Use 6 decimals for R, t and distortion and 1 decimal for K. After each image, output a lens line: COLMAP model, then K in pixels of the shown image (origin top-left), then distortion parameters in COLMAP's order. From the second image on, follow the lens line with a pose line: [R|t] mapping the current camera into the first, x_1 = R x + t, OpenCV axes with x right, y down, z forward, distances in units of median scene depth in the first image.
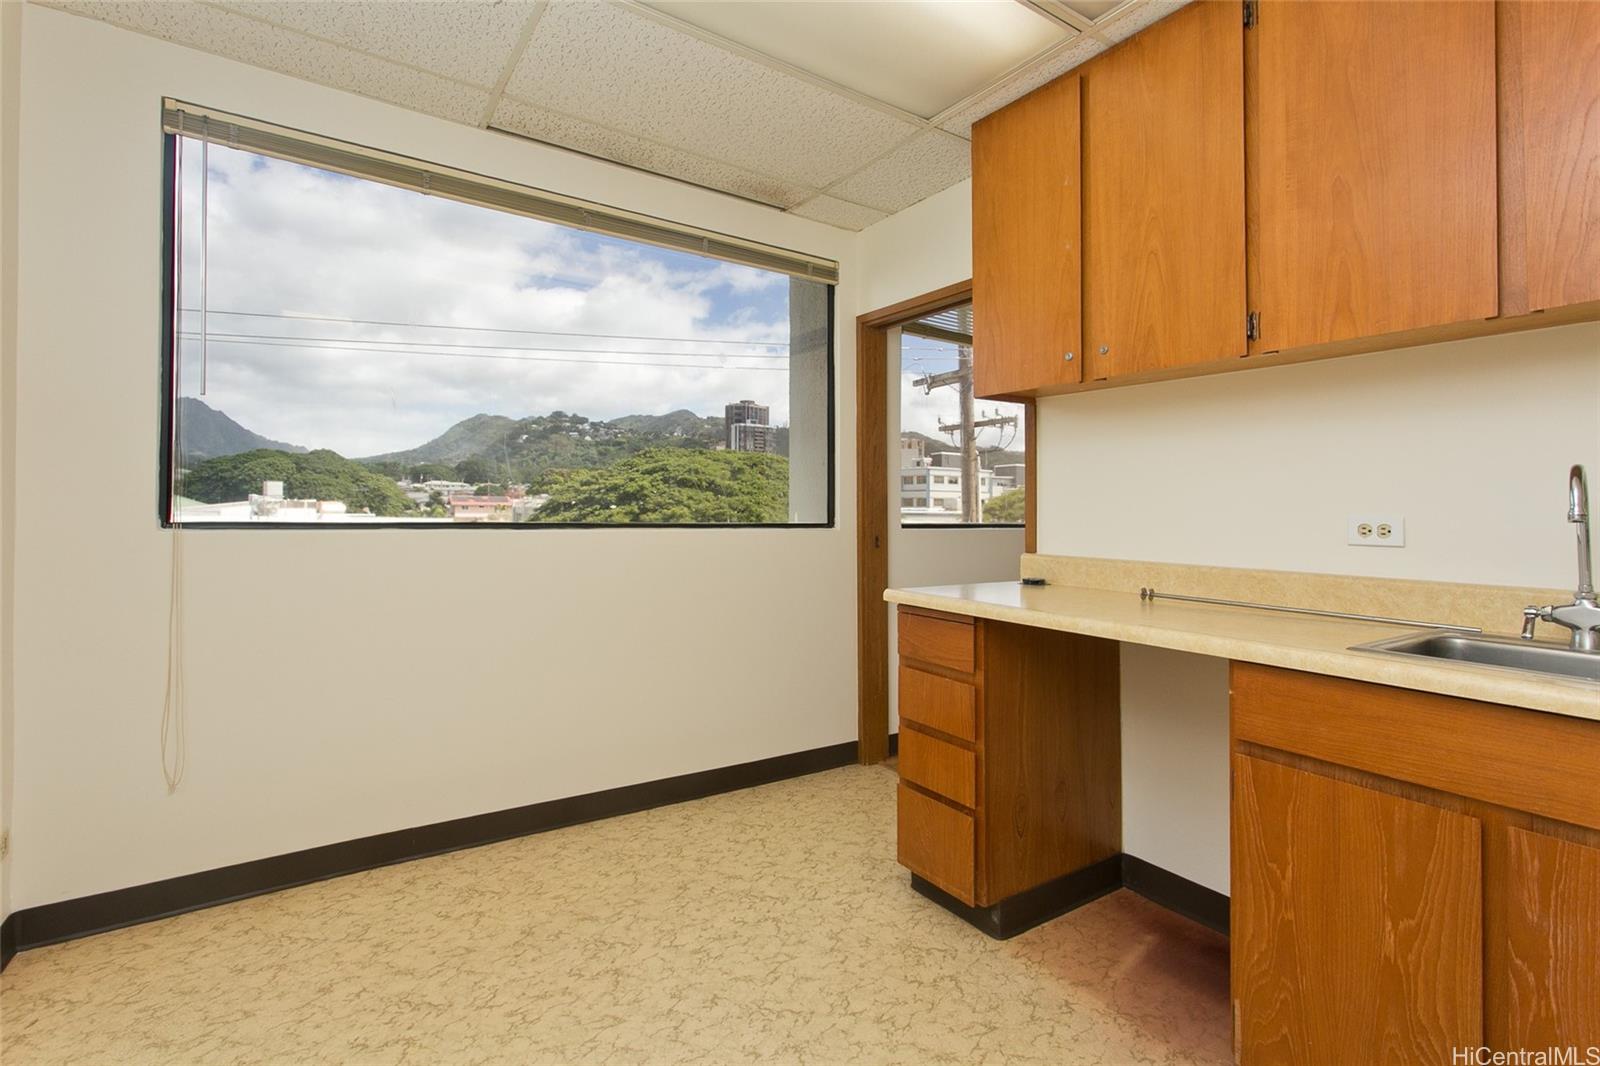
lens RADIAL K [[752.6, 0, 808.9], [0, 752.6, 506.3], [0, 0, 1]] dist [0.002845, 0.000215]
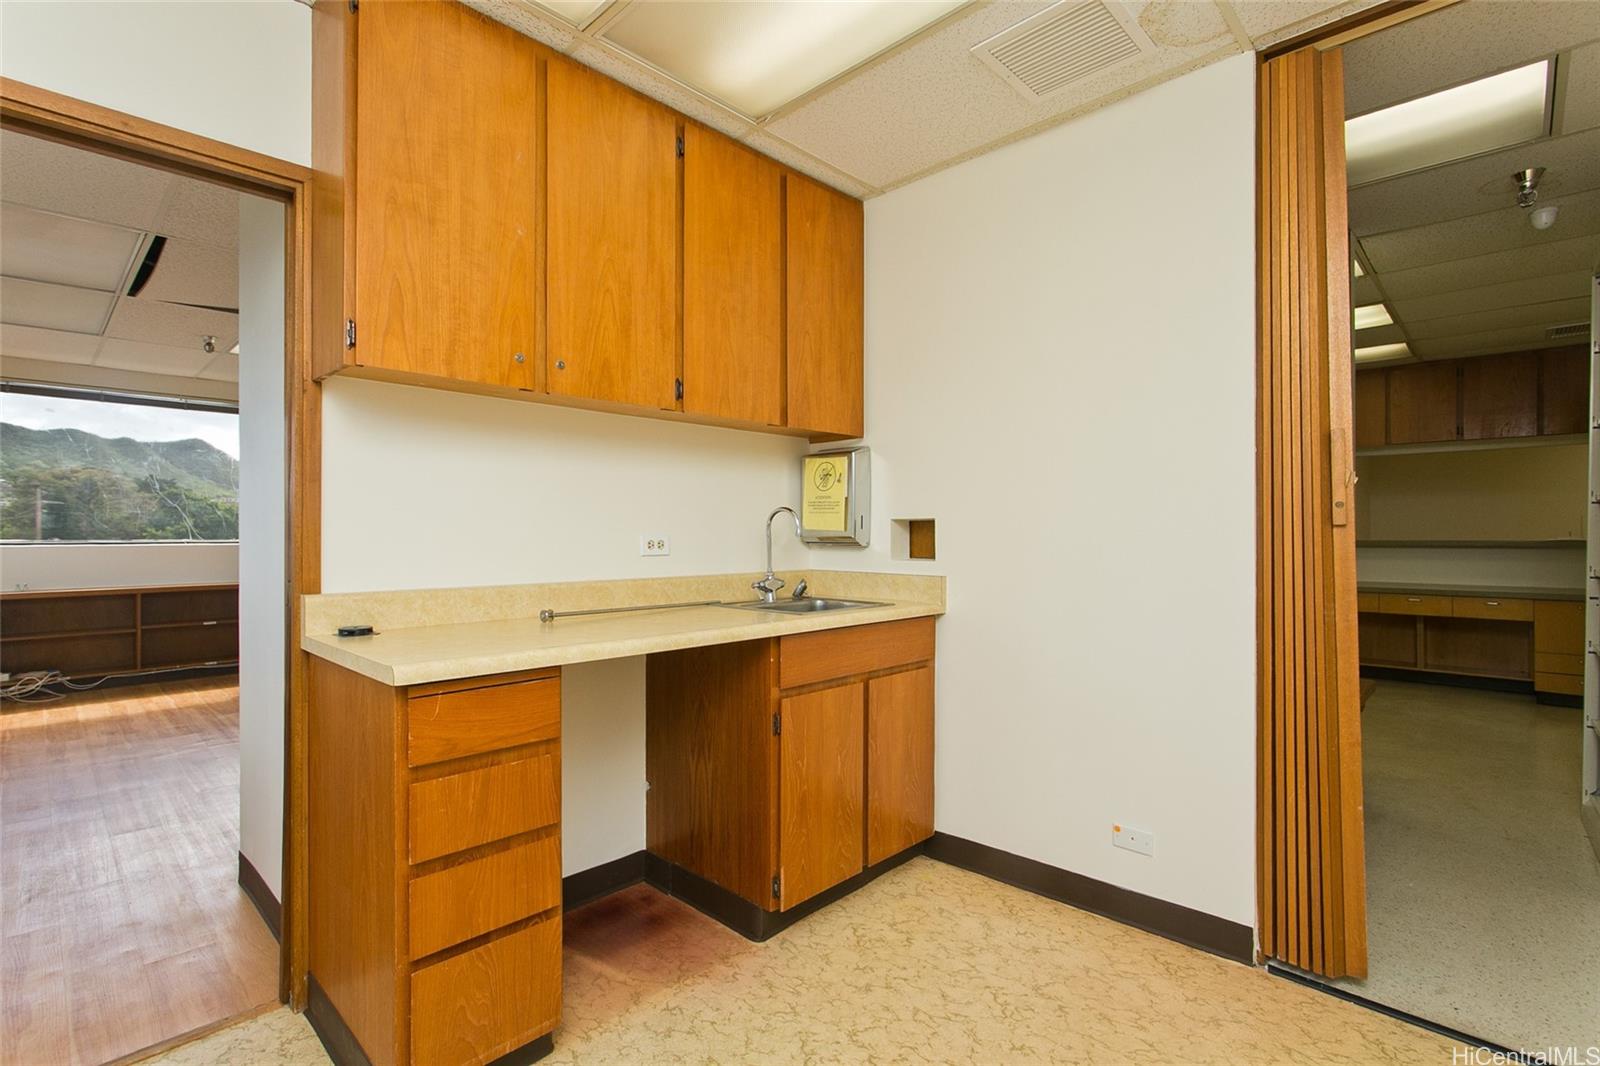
lens RADIAL K [[752.6, 0, 804.4], [0, 752.6, 525.6], [0, 0, 1]] dist [0.002845, 0.000215]
pose [[-0.209418, -0.000669, 0.977826, -0.733102], [-0.007745, 0.999970, -0.000974, -0.005410], [-0.977796, -0.007777, -0.209417, 1.073155]]
